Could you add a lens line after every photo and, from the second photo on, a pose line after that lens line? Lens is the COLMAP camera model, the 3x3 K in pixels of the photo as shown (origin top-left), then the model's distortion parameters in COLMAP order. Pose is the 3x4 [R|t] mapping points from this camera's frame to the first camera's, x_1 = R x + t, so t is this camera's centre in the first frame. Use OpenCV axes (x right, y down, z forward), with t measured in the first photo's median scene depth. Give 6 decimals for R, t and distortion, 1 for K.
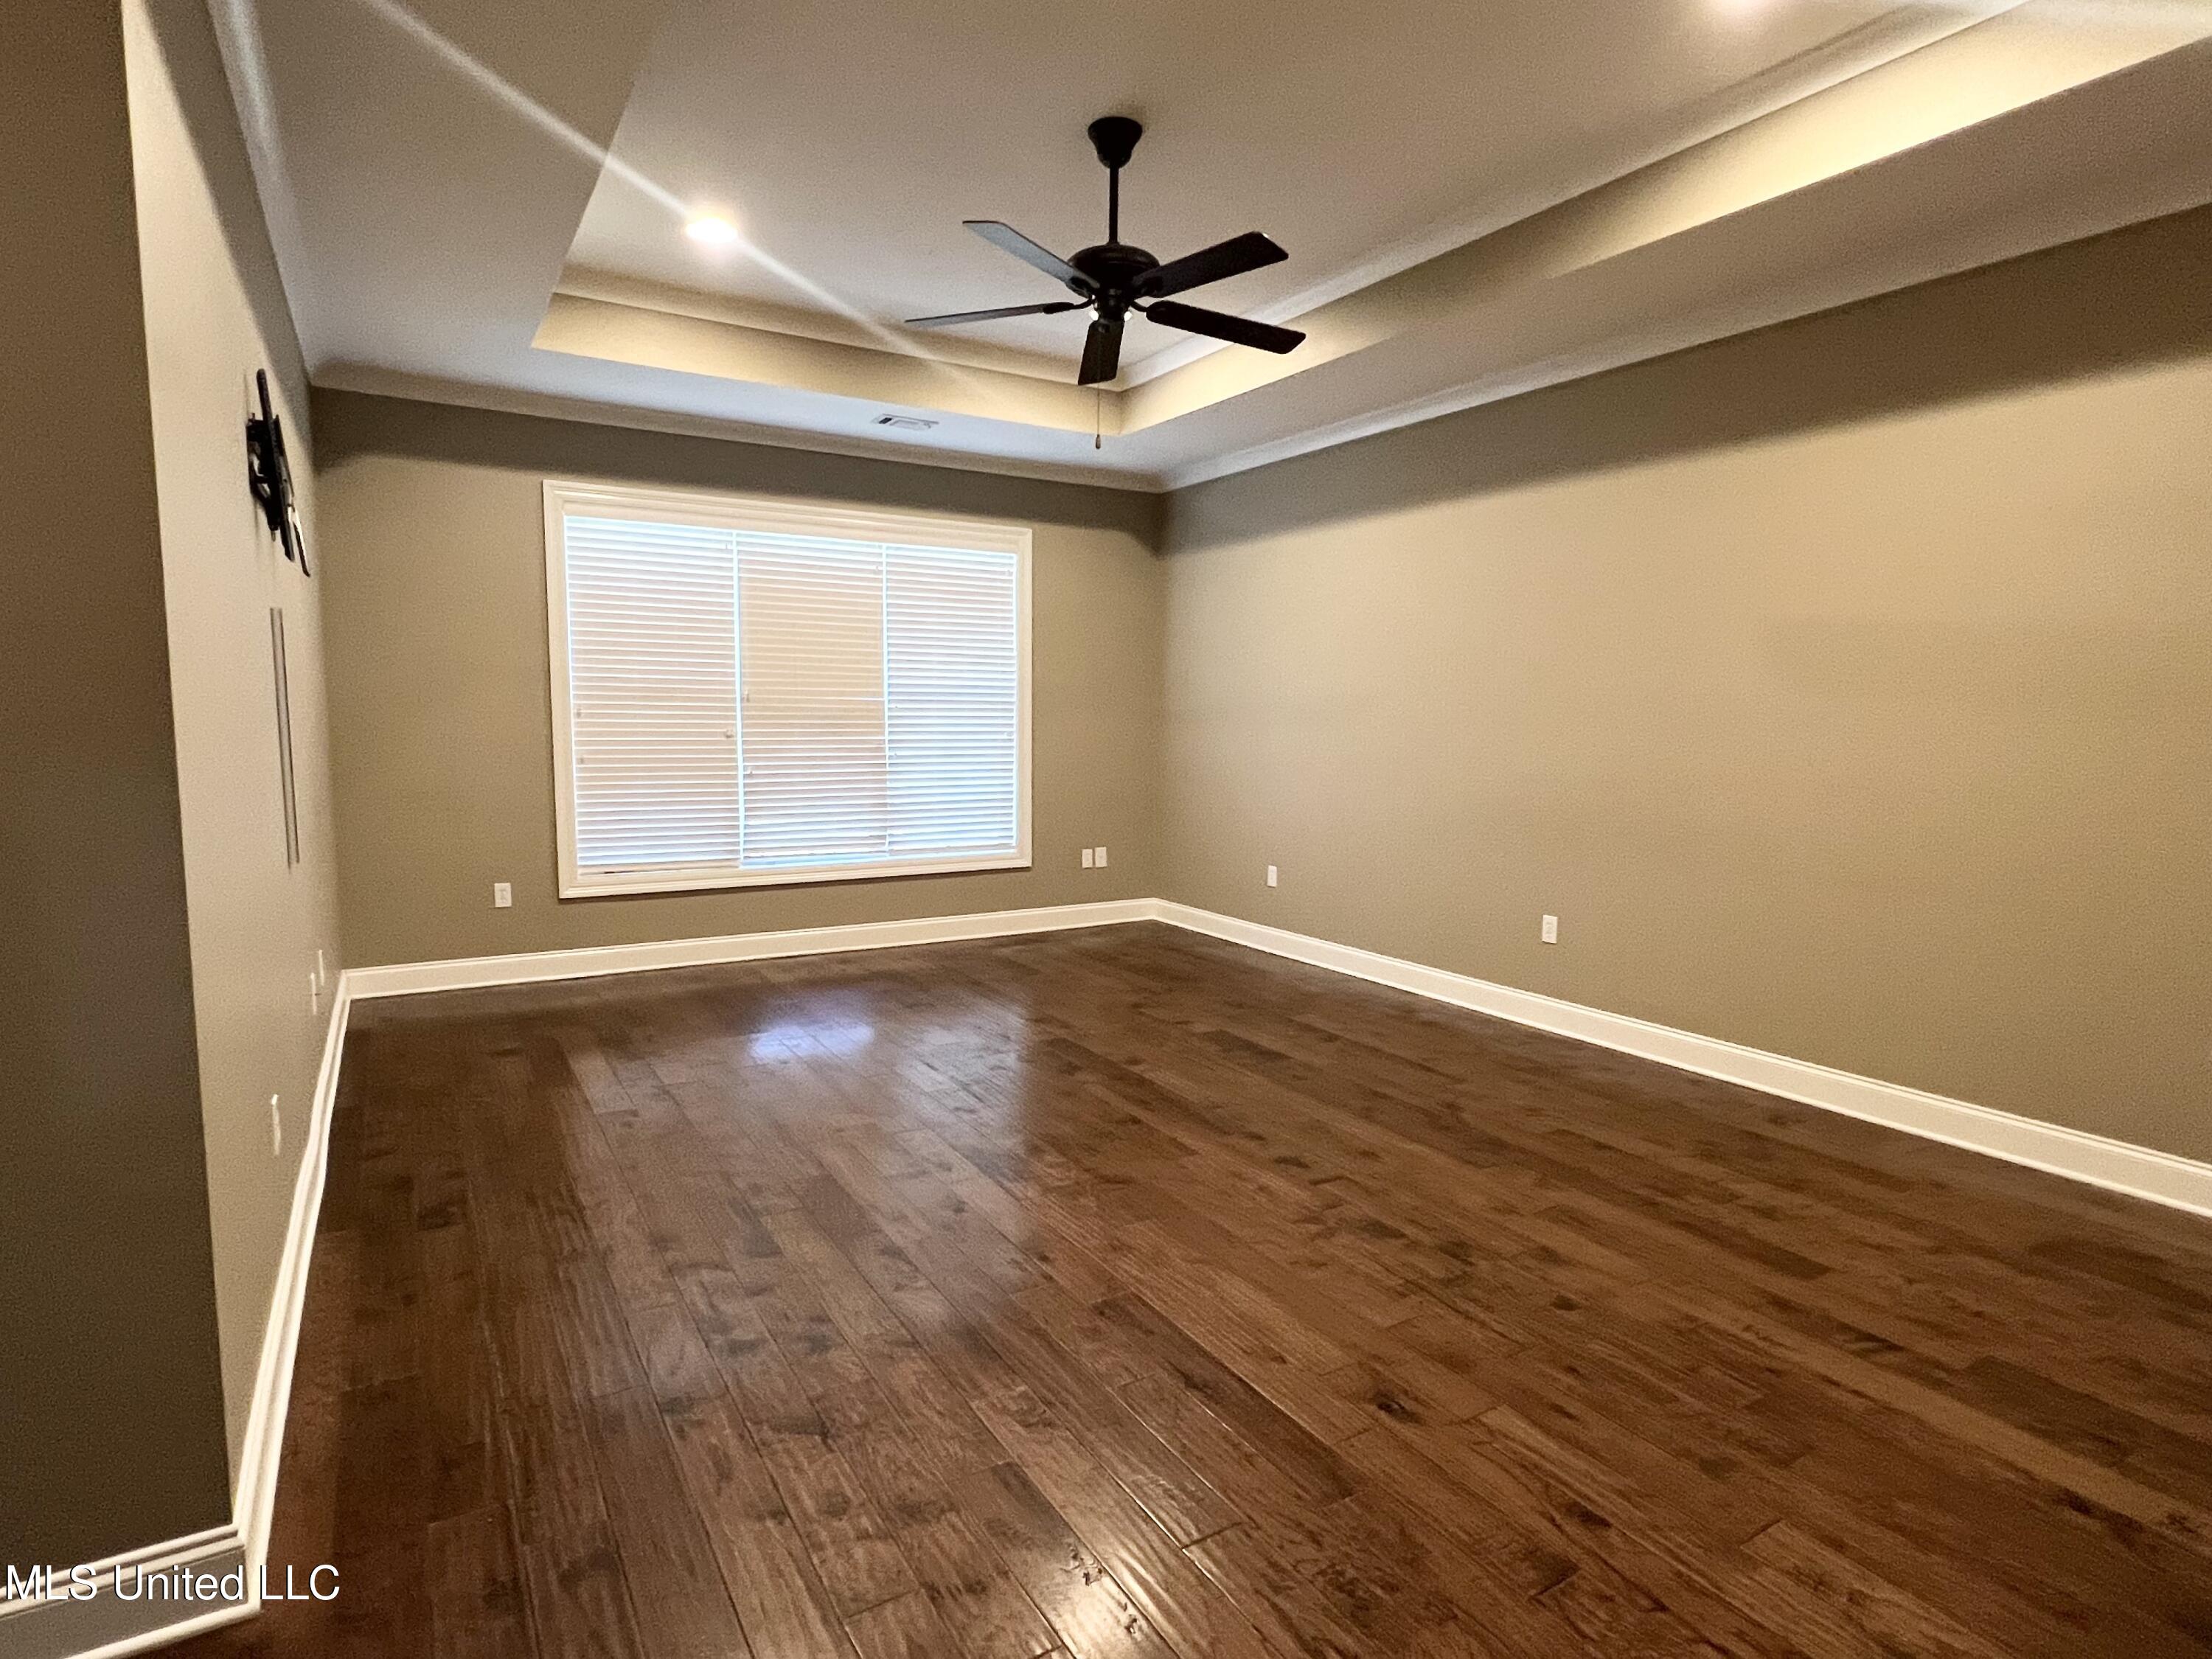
lens RADIAL K [[1160.8, 0, 1087.2], [0, 1160.8, 837.0], [0, 0, 1]] dist [-0.007523, -0.000895]
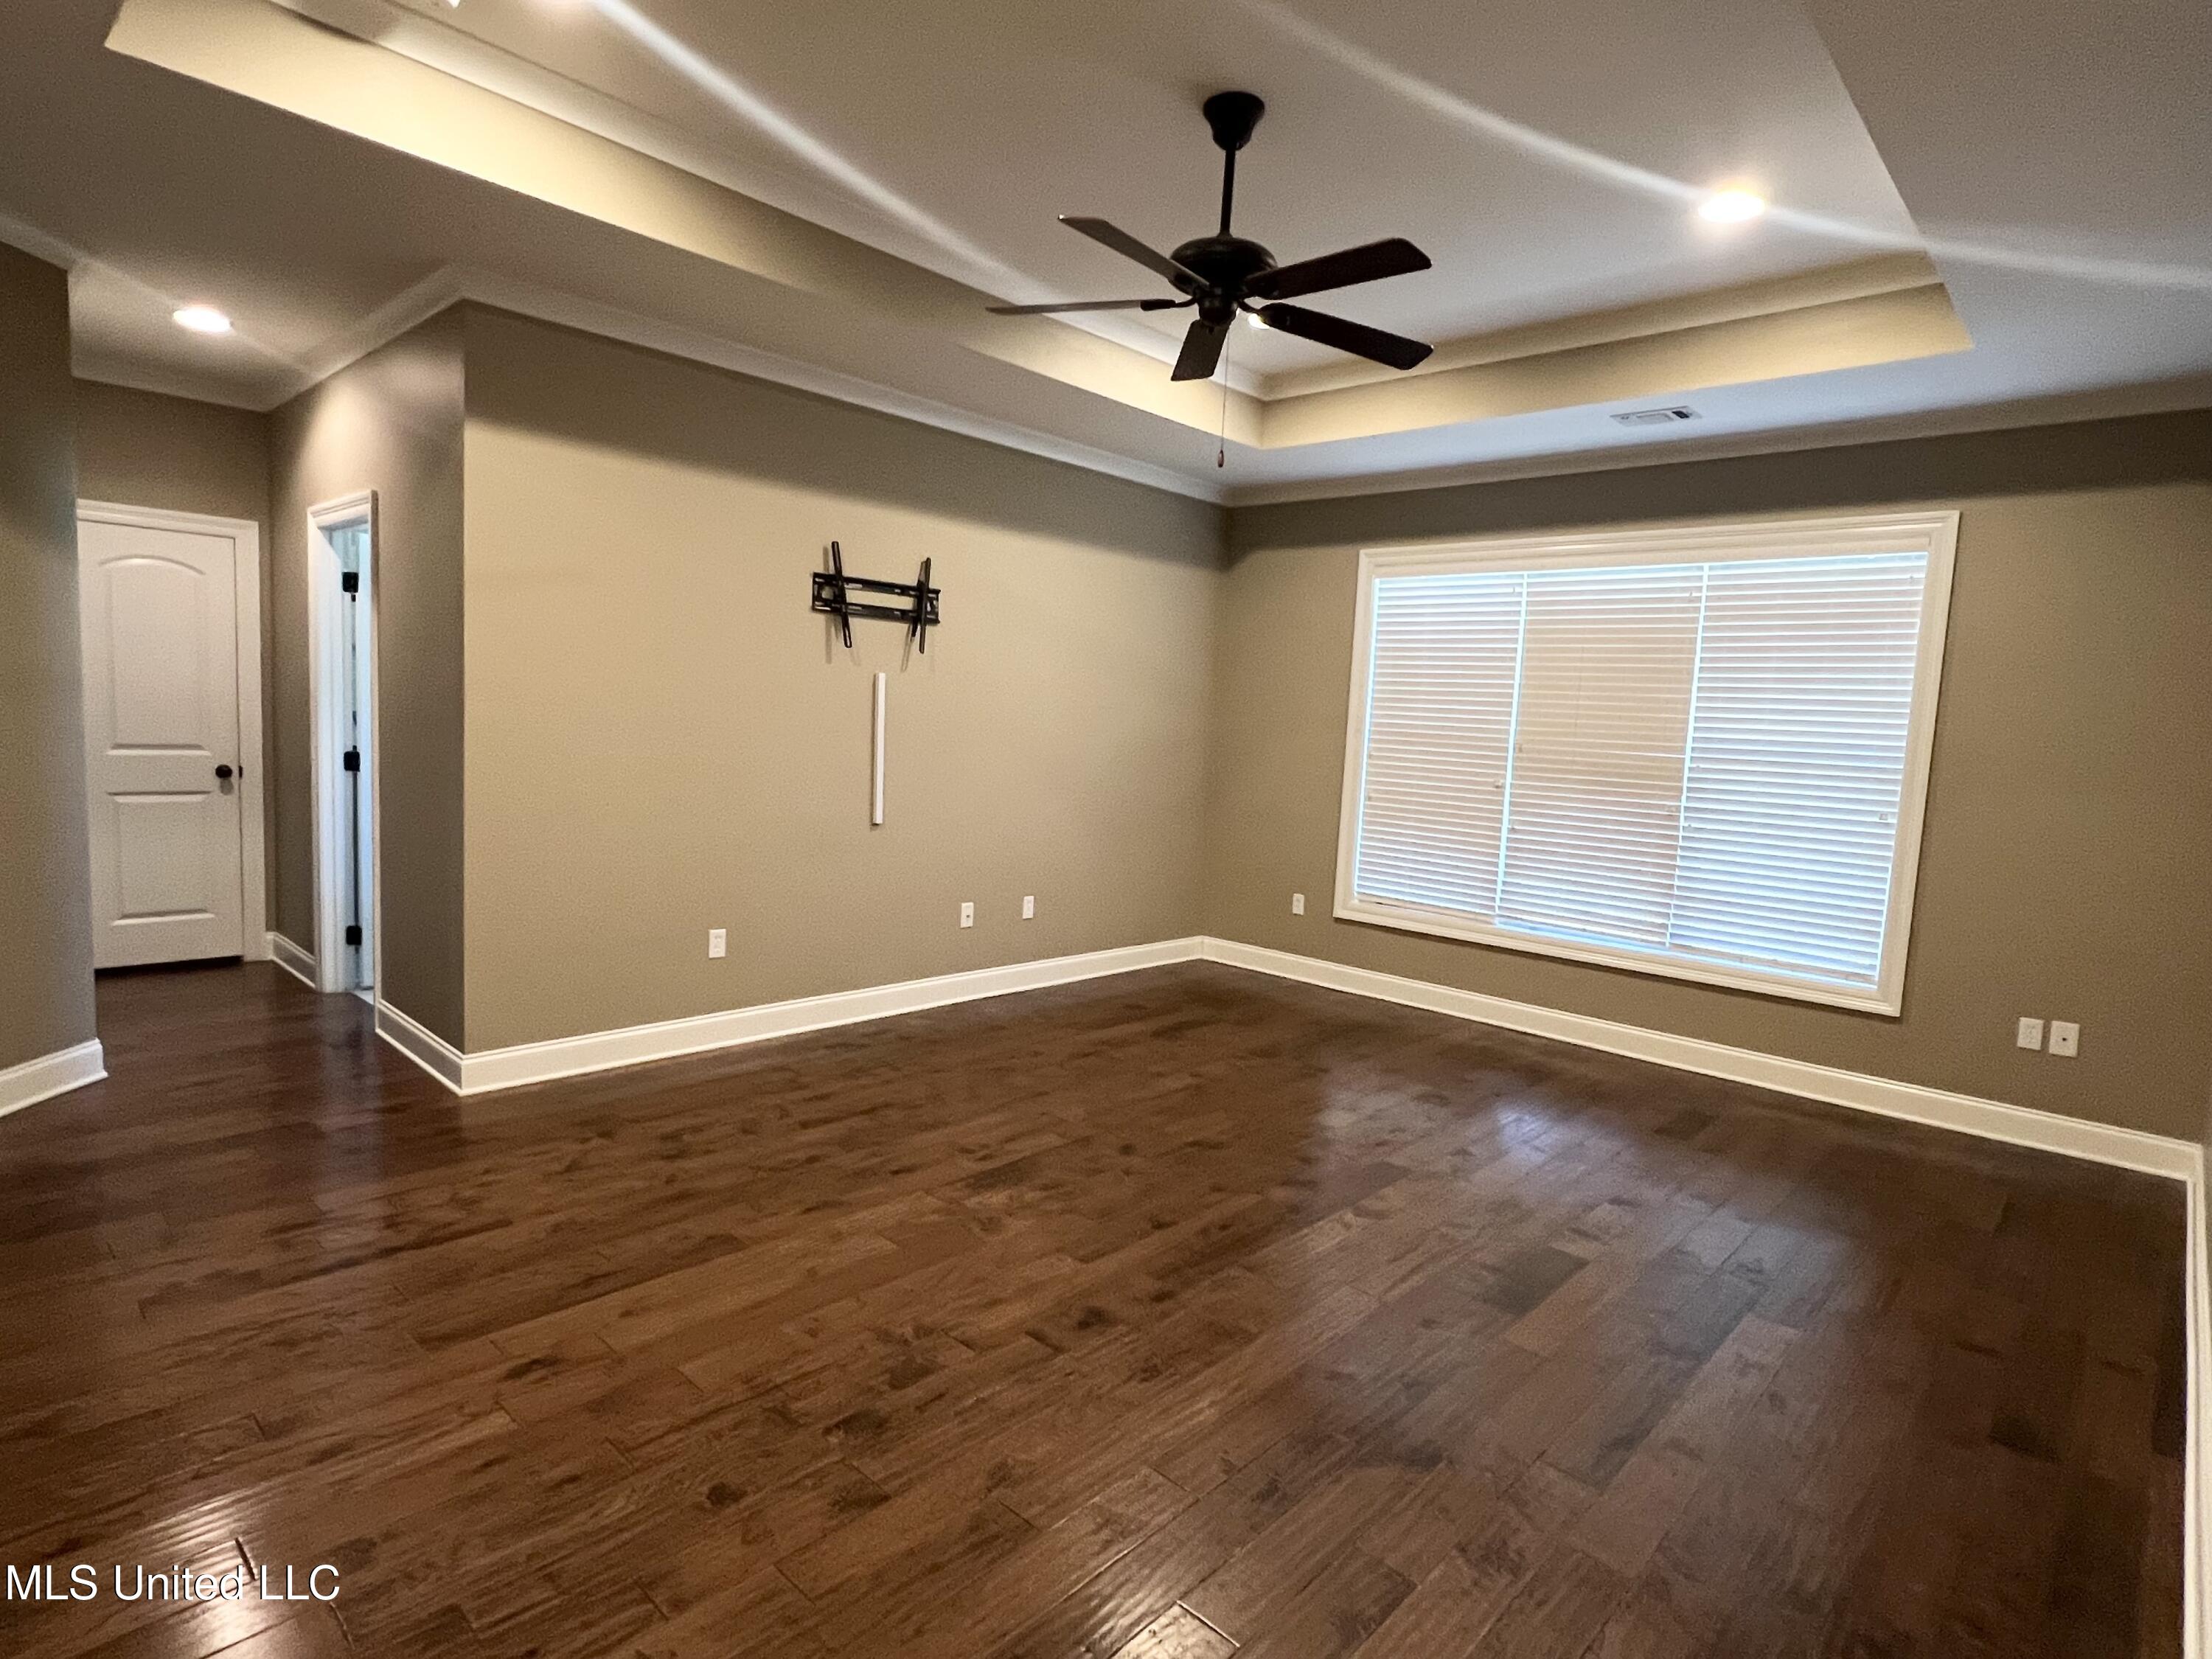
lens RADIAL K [[1160.8, 0, 1087.2], [0, 1160.8, 824.8], [0, 0, 1]] dist [-0.007523, -0.000895]
pose [[0.269566, 0.094121, -0.958371, 0.558738], [-0.150185, 0.987143, 0.054703, -0.061691], [0.951199, 0.129187, 0.280236, 0.444979]]
